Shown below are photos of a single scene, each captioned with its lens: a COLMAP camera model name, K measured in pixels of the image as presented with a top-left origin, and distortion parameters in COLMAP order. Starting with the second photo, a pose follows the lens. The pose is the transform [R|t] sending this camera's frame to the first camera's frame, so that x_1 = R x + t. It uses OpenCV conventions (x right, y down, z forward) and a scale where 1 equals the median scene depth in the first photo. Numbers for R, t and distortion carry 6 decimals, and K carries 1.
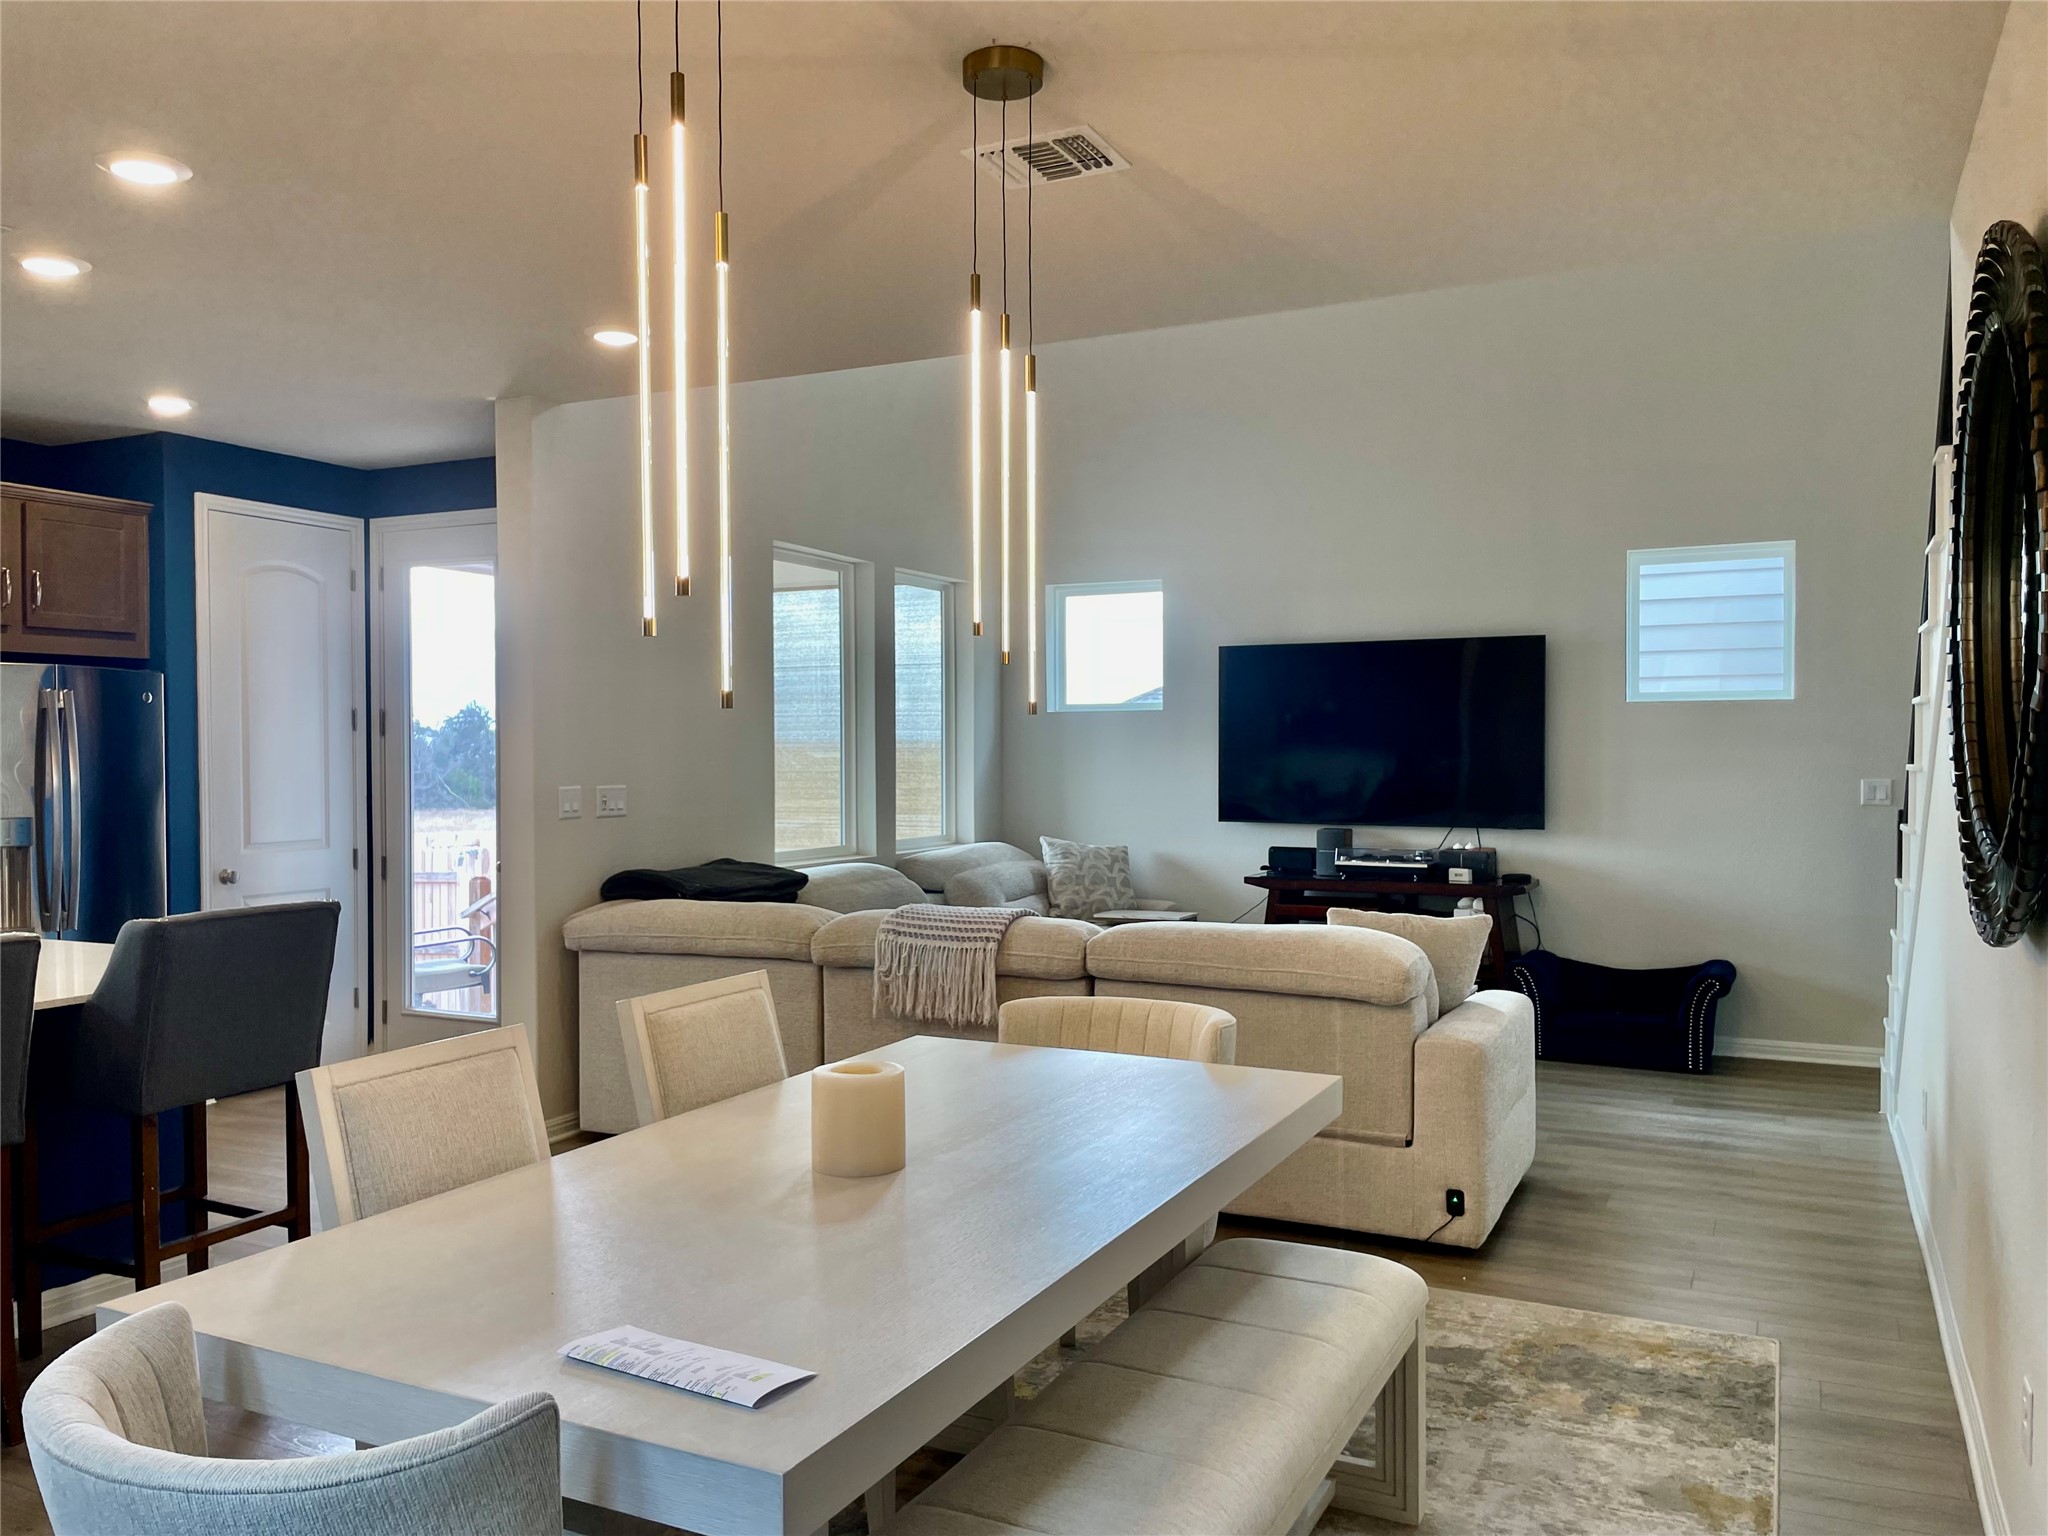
lens RADIAL K [[1558.2, 0, 1006.1], [0, 1558.2, 763.1], [0, 0, 1]] dist [0.089708, -0.114851]
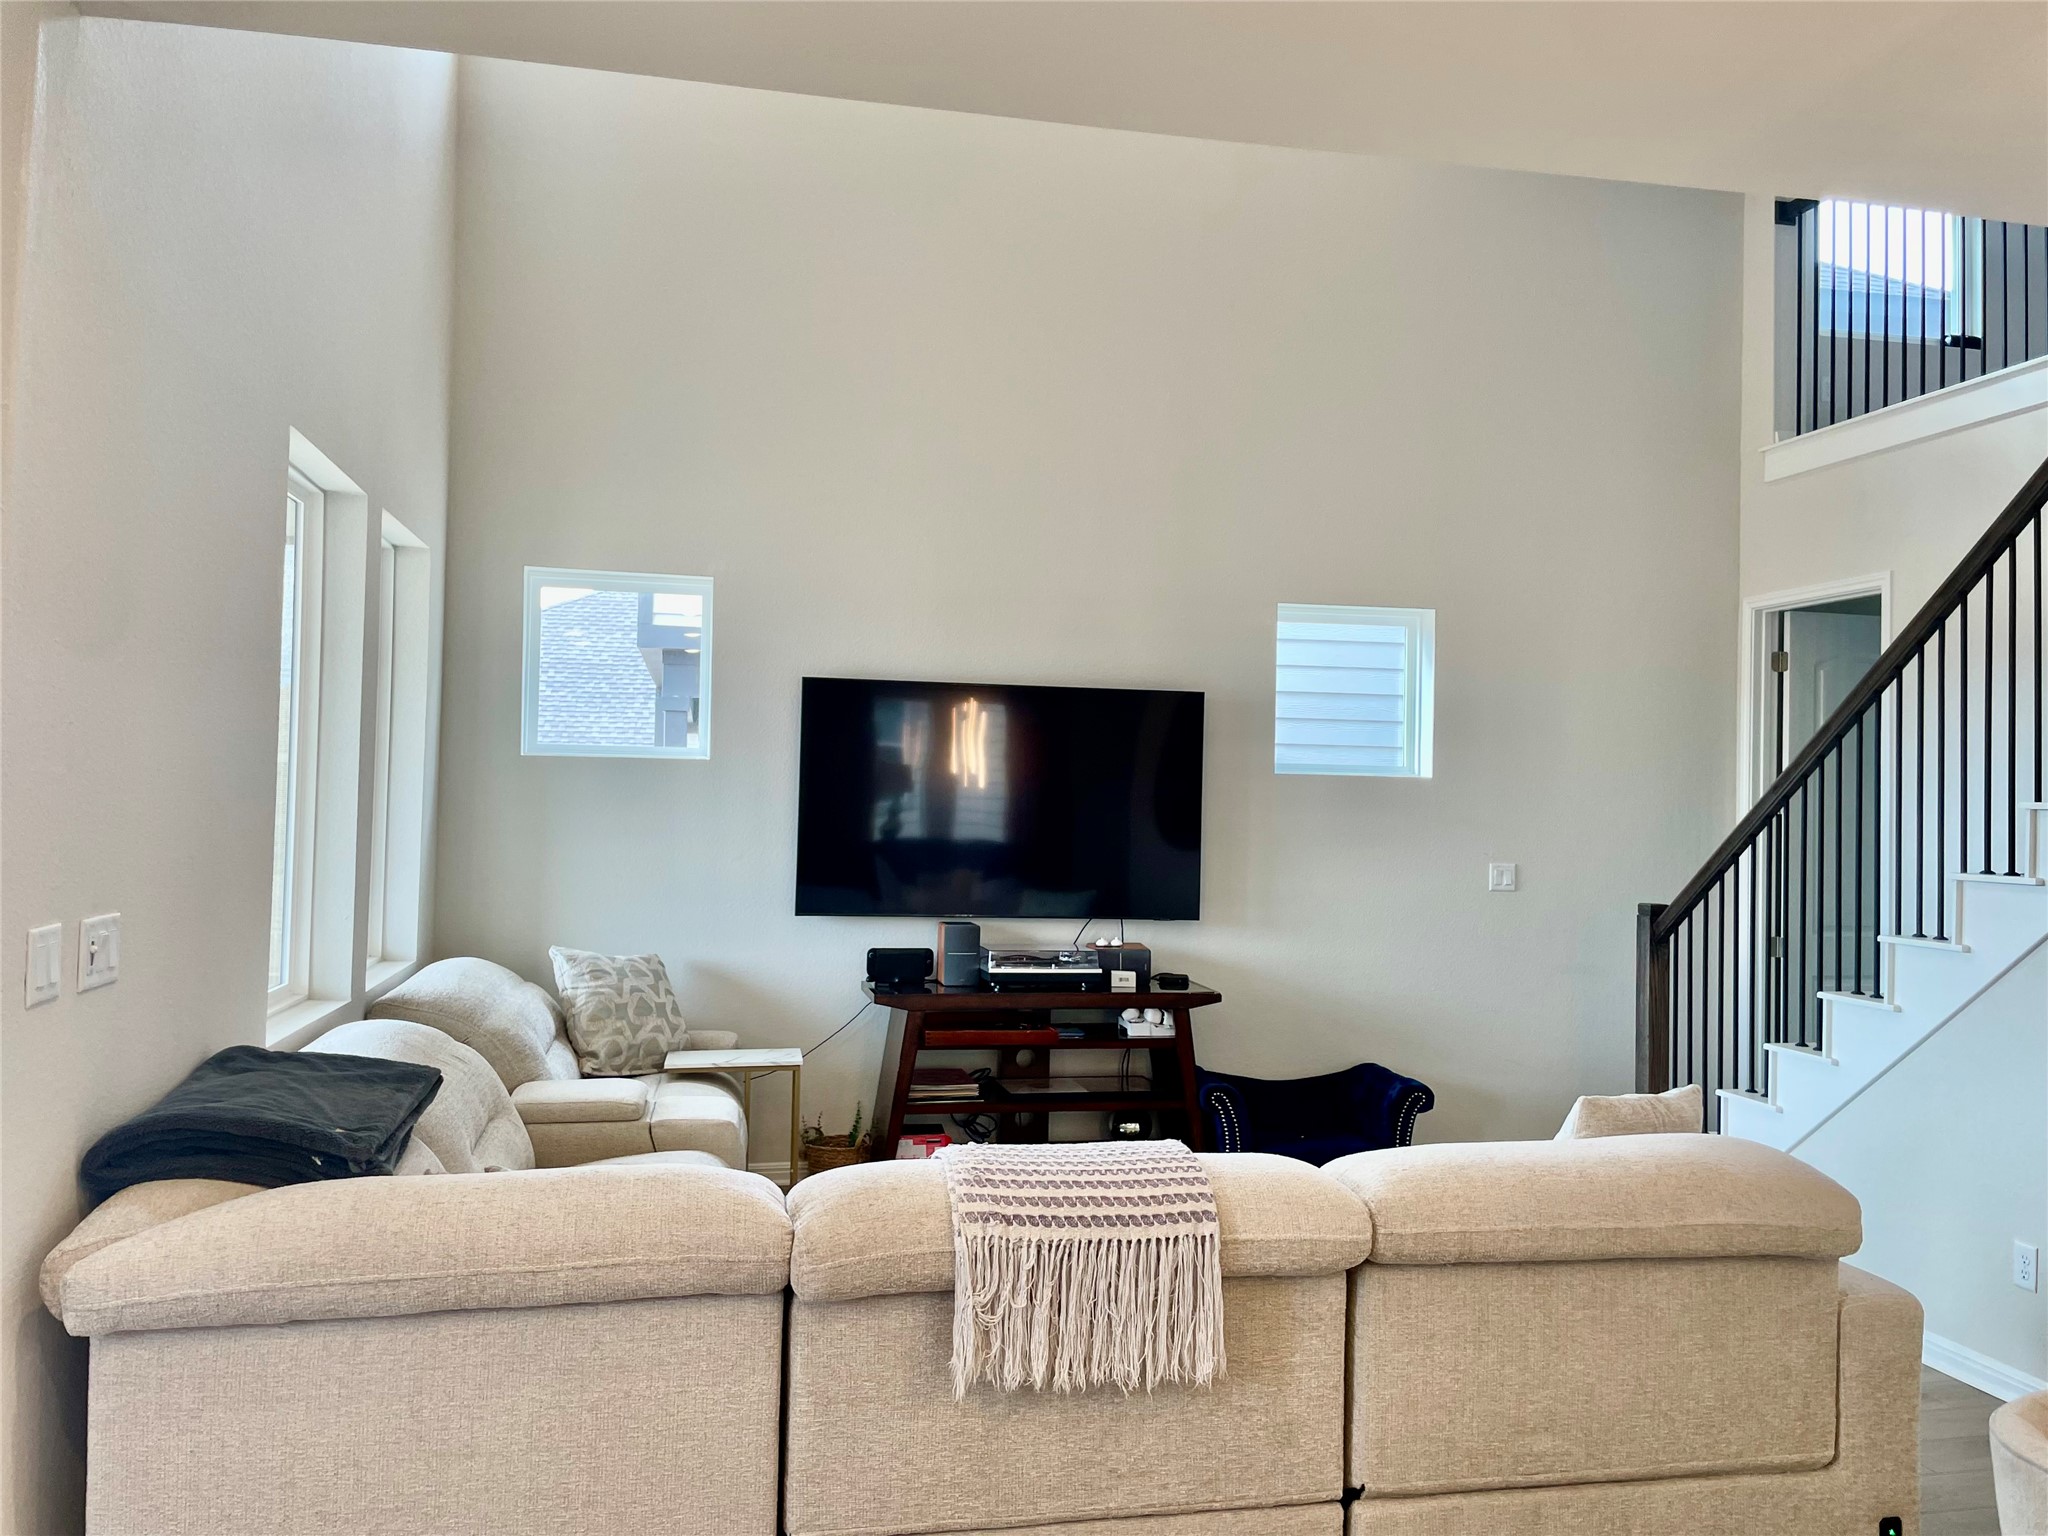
lens RADIAL K [[1558.2, 0, 1010.6], [0, 1558.2, 713.8], [0, 0, 1]] dist [0.089708, -0.114851]
pose [[0.793164, 0.051732, 0.606808, -0.338281], [-0.018554, 0.997976, -0.060828, -0.020852], [-0.608726, 0.036988, 0.792518, 0.516739]]
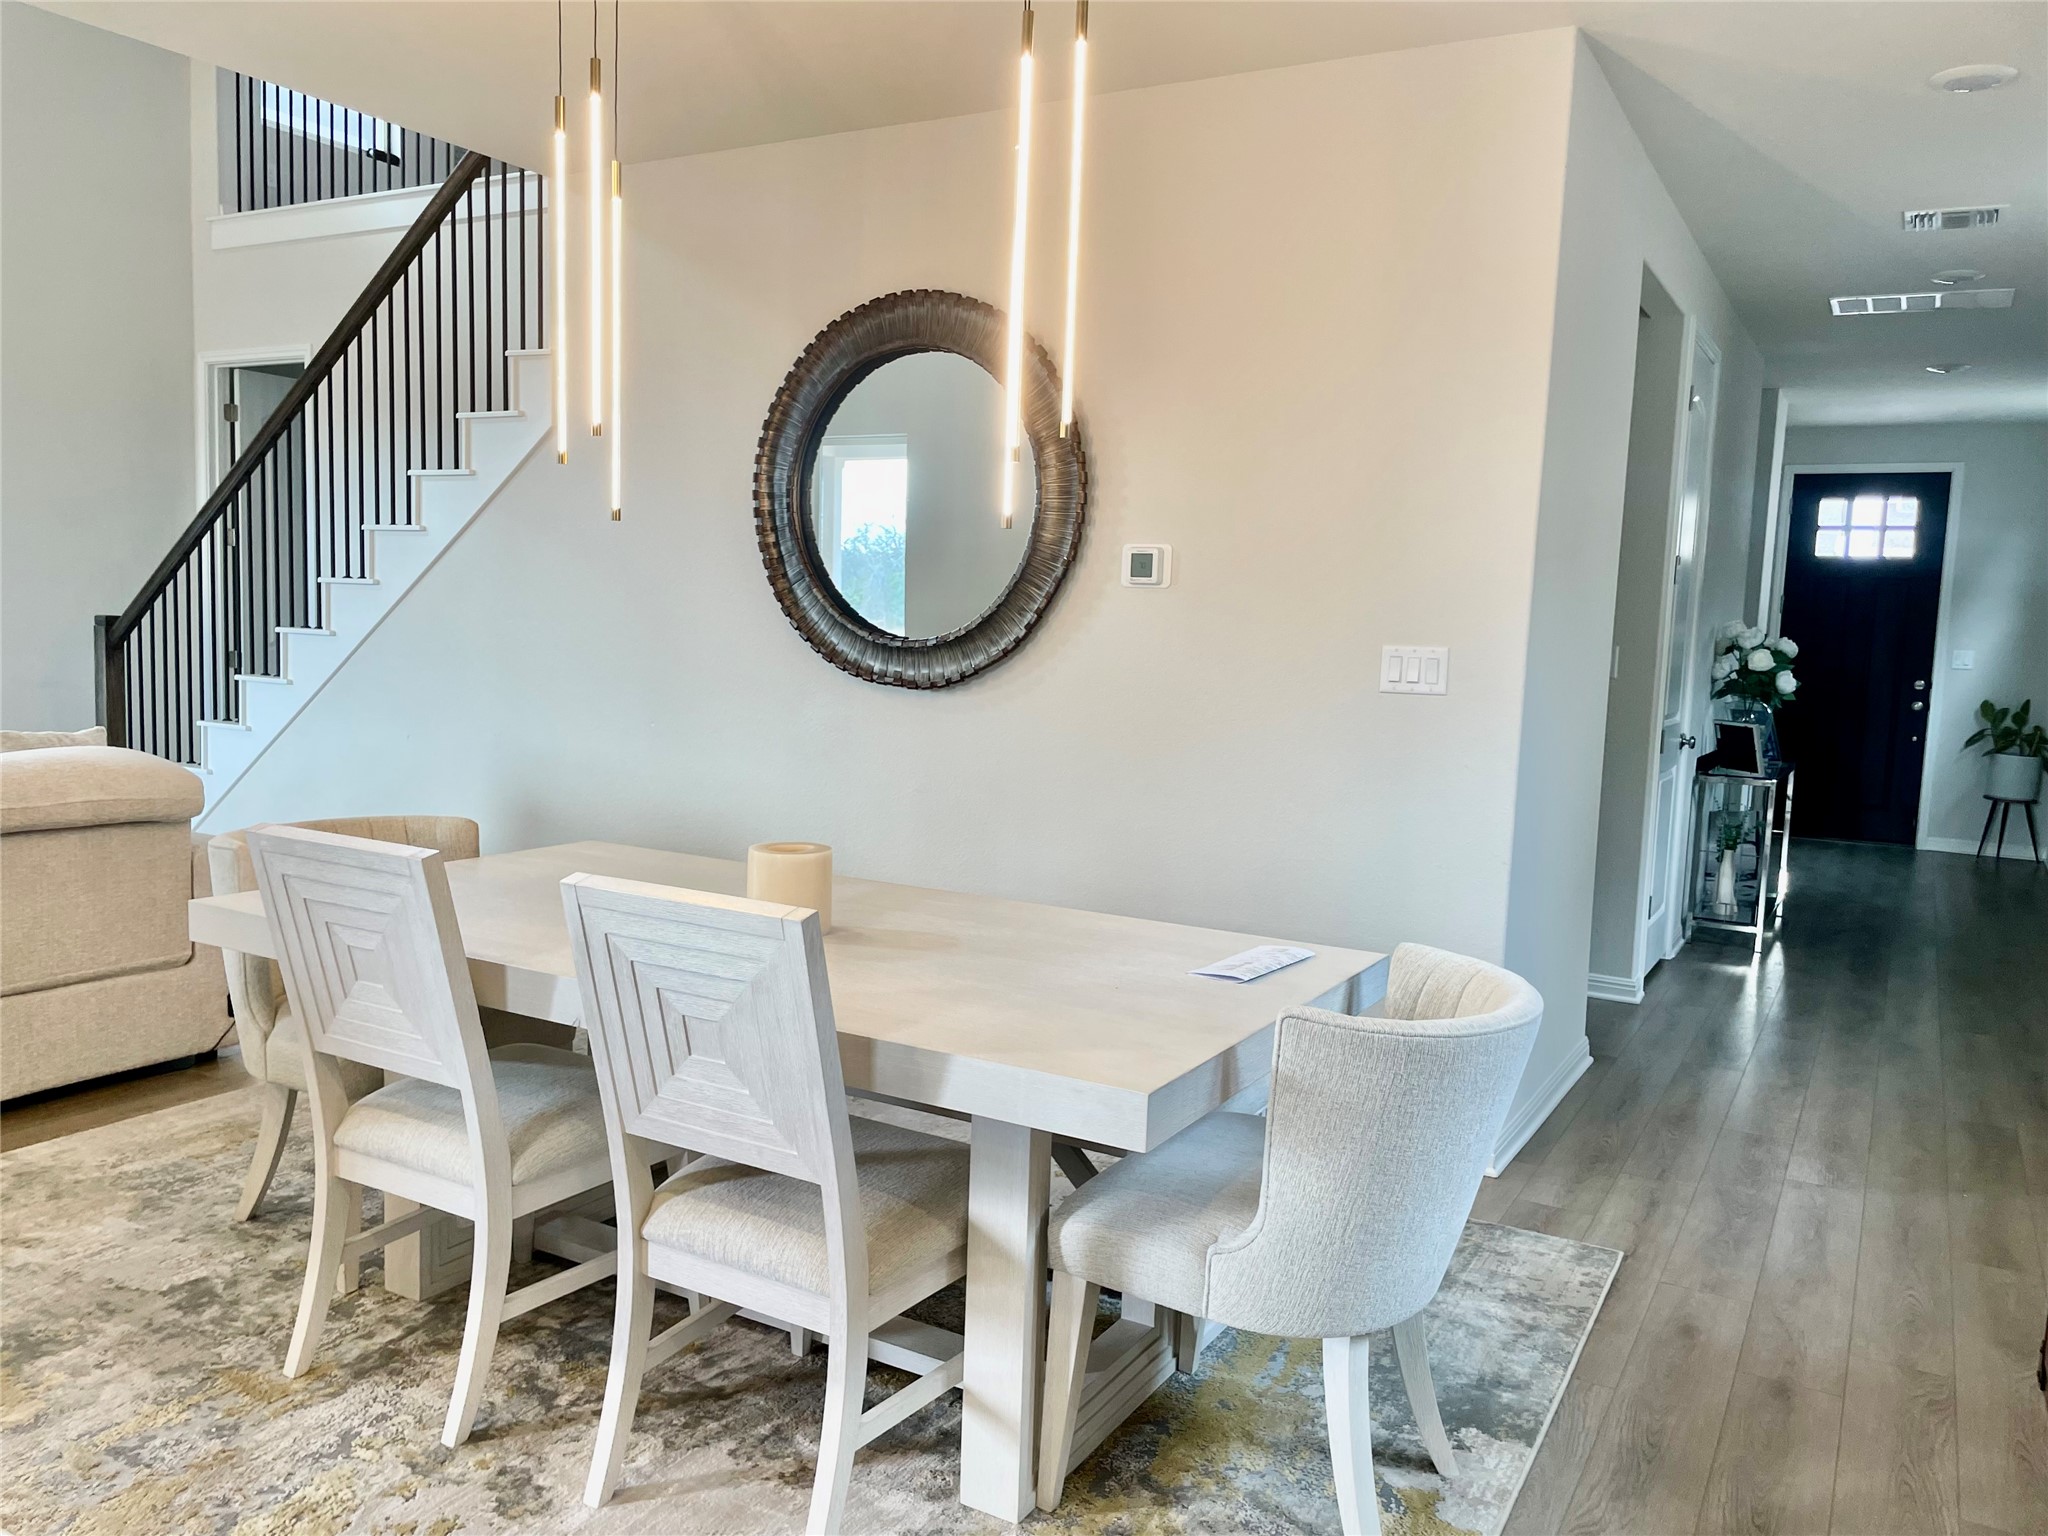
lens RADIAL K [[1558.2, 0, 1024.9], [0, 1558.2, 780.4], [0, 0, 1]] dist [0.089708, -0.114851]
pose [[0.055264, -0.103489, 0.993094, -0.524123], [-0.027762, 0.994070, 0.105135, 0.011060], [-0.998086, -0.033381, 0.052063, 0.333805]]
